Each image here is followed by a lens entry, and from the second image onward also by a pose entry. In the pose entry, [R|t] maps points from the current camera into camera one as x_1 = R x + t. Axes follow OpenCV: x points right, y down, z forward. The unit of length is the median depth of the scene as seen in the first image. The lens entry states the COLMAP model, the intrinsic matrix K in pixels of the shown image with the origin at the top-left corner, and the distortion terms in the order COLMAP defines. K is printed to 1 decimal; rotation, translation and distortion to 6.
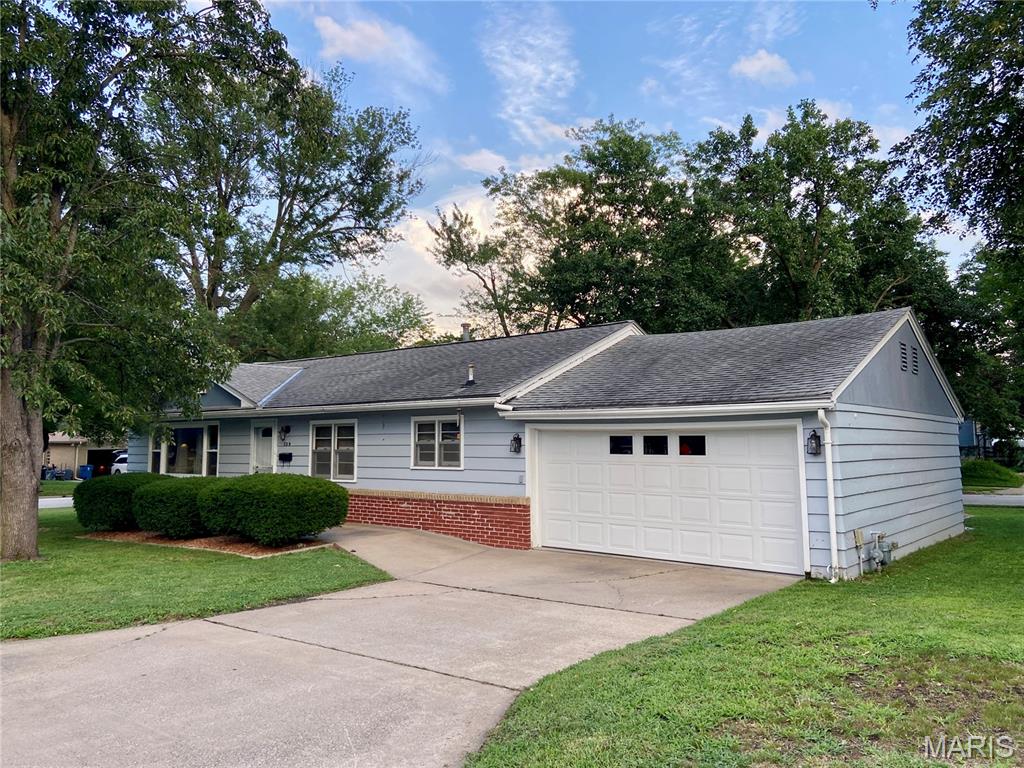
lens RADIAL K [[768.7, 0, 521.0], [0, 768.7, 373.7], [0, 0, 1]] dist [0.105900, -0.126828]
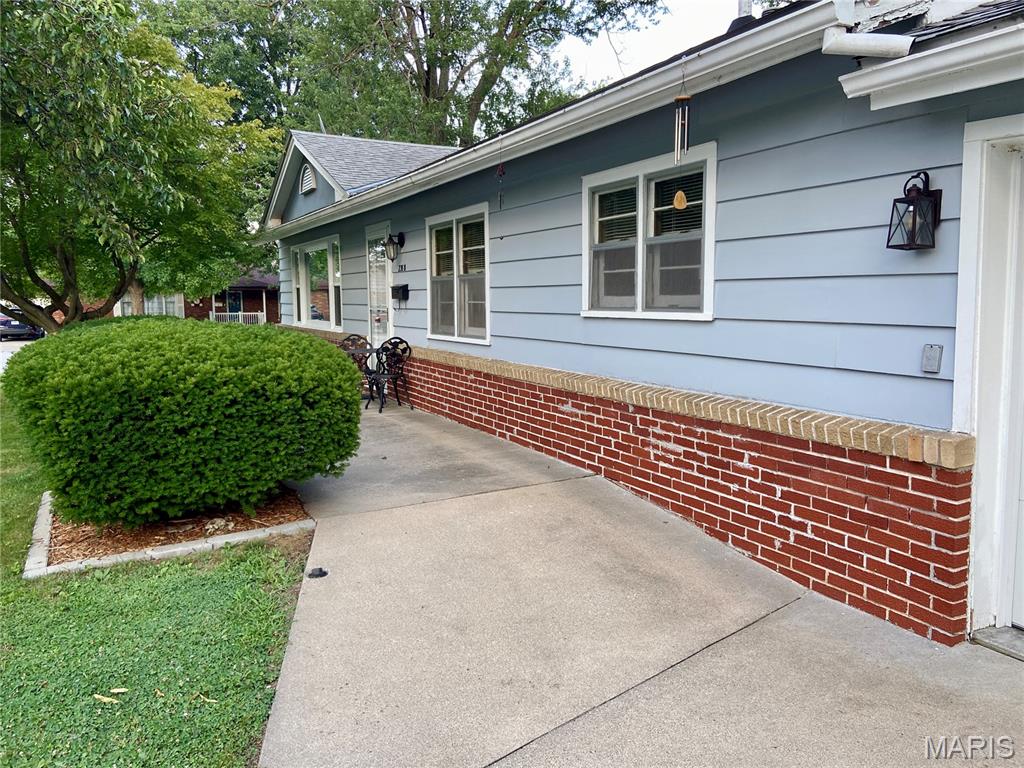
lens RADIAL K [[768.7, 0, 509.7], [0, 768.7, 375.1], [0, 0, 1]] dist [0.105900, -0.126828]
pose [[0.910688, 0.038289, -0.411317, -0.016882], [0.041890, 0.982003, 0.184161, 0.078252], [0.410966, -0.184943, 0.892694, 0.624946]]
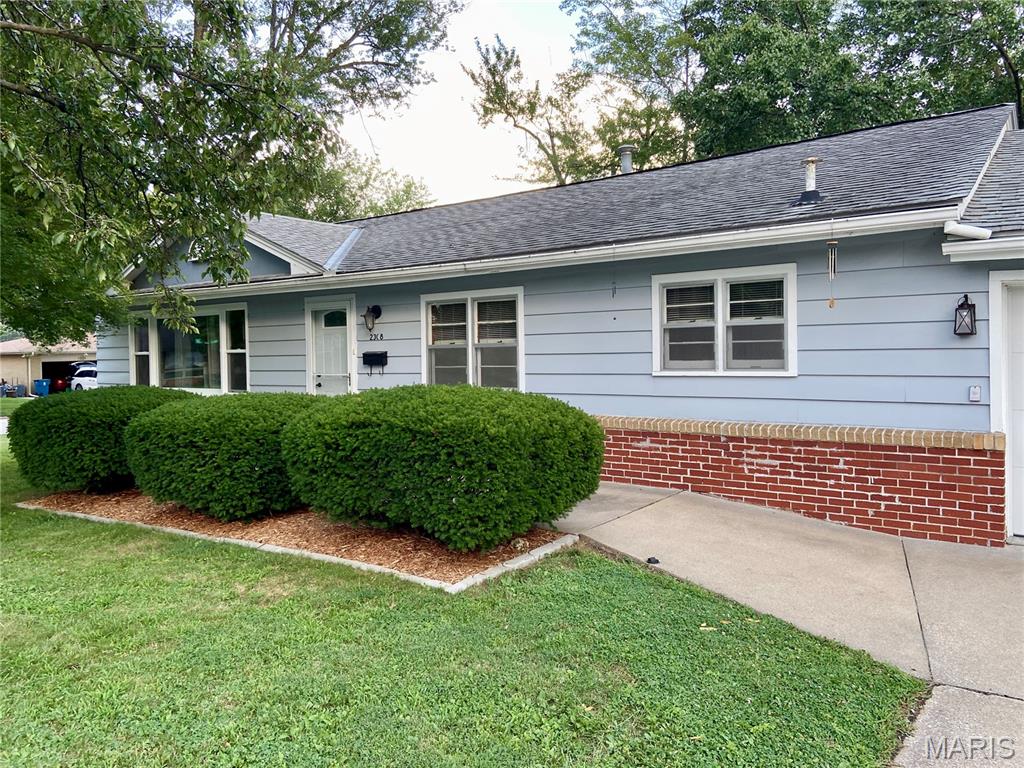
lens RADIAL K [[768.7, 0, 506.9], [0, 768.7, 377.9], [0, 0, 1]] dist [0.105900, -0.126828]
pose [[0.999515, -0.010704, 0.029247, -0.252430], [0.007166, 0.992928, 0.118502, 0.061006], [-0.030308, -0.118234, 0.992523, 0.475525]]
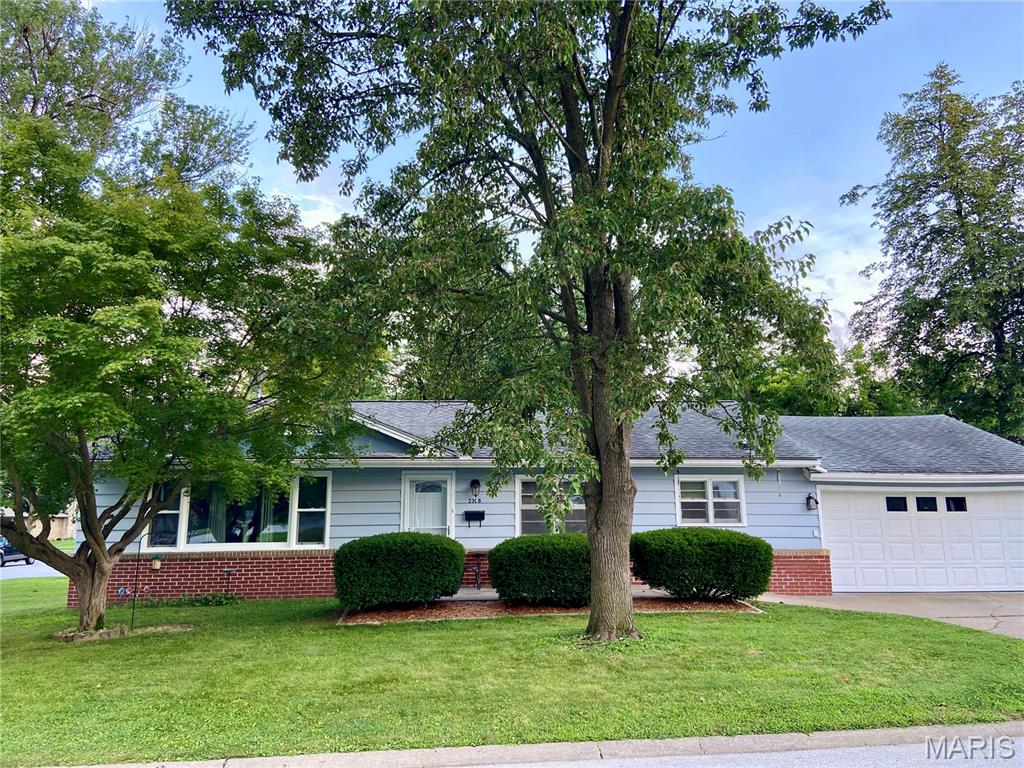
lens RADIAL K [[768.7, 0, 509.1], [0, 768.7, 383.1], [0, 0, 1]] dist [0.105900, -0.126828]
pose [[0.772742, 0.112425, 0.624684, -0.955638], [-0.056512, 0.992466, -0.108709, 0.058139], [-0.632200, 0.048701, 0.773273, 0.331030]]
